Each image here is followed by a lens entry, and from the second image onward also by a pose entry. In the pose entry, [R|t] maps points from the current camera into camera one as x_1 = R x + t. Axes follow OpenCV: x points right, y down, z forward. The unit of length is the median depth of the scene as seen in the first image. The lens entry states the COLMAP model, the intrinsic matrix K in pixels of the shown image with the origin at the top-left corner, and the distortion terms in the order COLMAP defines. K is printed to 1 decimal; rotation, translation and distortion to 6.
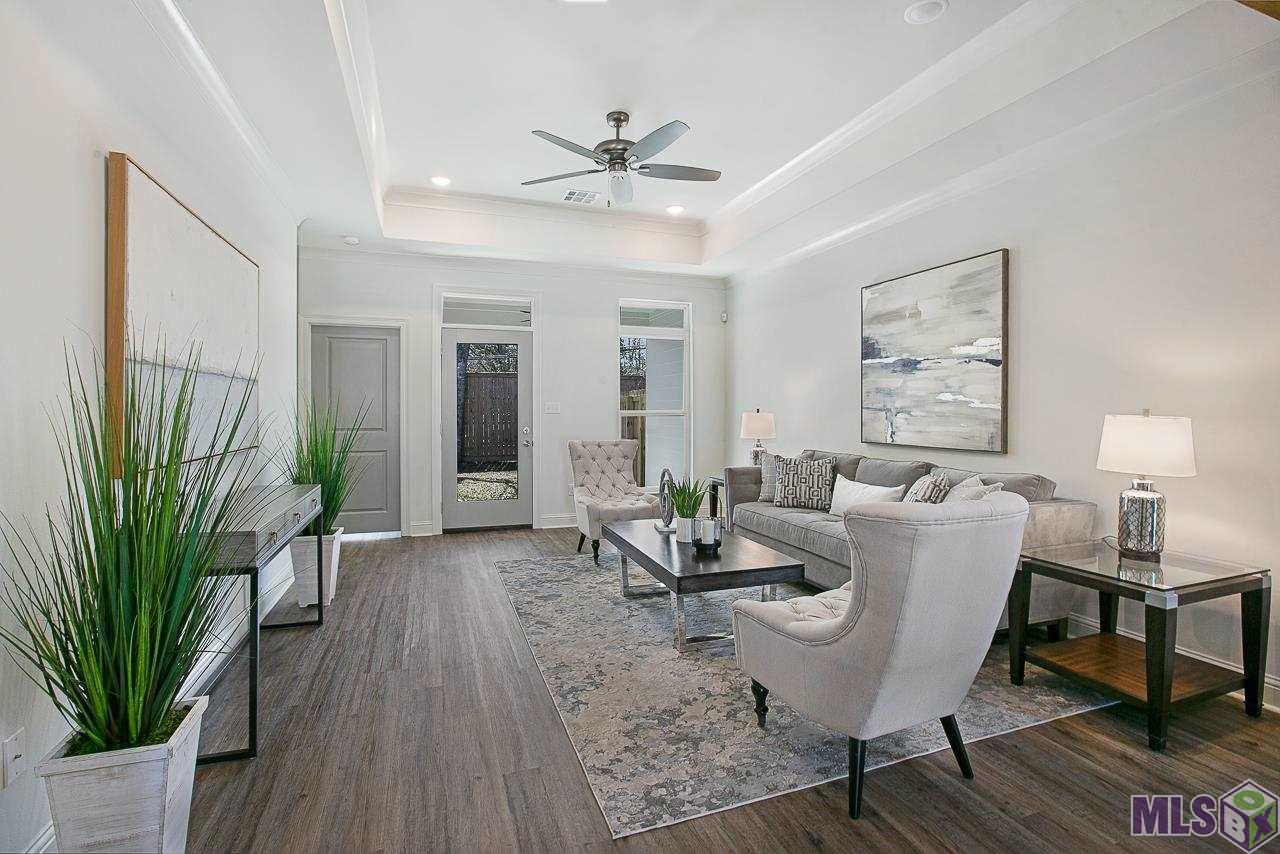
lens RADIAL K [[602.4, 0, 637.3], [0, 602.4, 402.0], [0, 0, 1]] dist [-0.062128, 0.000027]
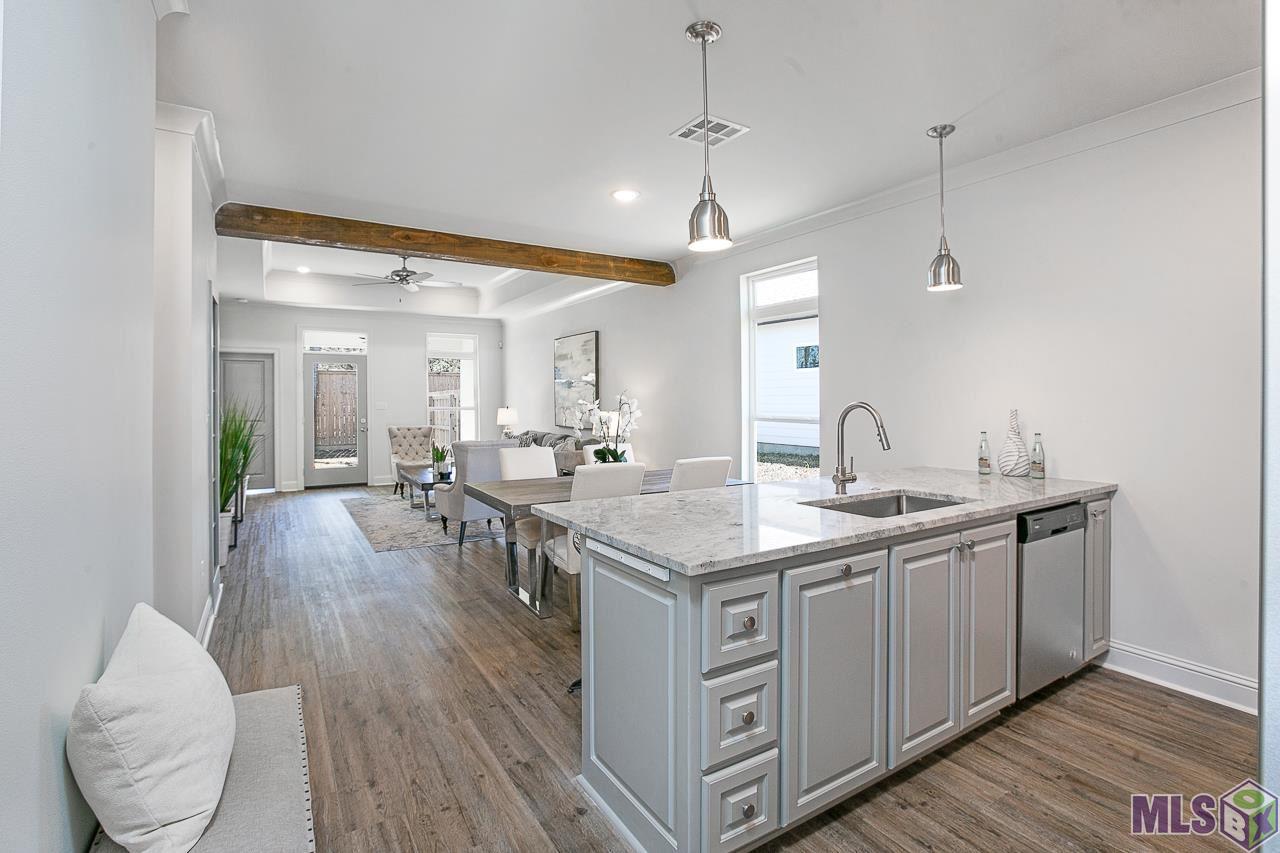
lens RADIAL K [[602.4, 0, 637.3], [0, 602.4, 401.5], [0, 0, 1]] dist [-0.062128, 0.000027]
pose [[0.975831, -0.004048, 0.218490, 0.243295], [0.000541, 0.999870, 0.016106, -0.036309], [-0.218527, -0.015598, 0.975706, -0.906727]]
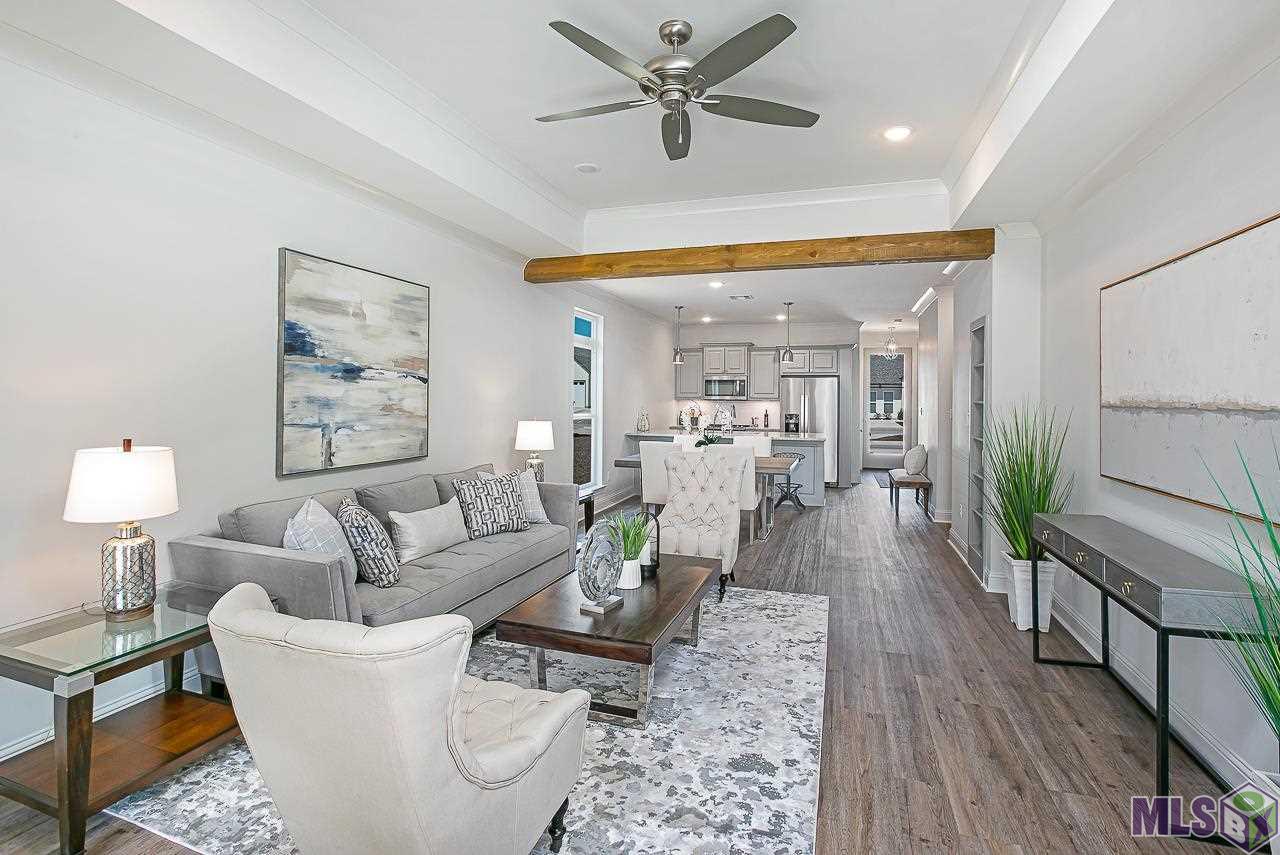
lens RADIAL K [[602.4, 0, 637.3], [0, 602.4, 402.5], [0, 0, 1]] dist [-0.062128, 0.000027]
pose [[-0.789506, -0.008700, 0.613681, -0.382528], [-0.014556, 0.999884, -0.004551, -0.019627], [-0.613570, -0.012526, -0.789541, 1.391800]]
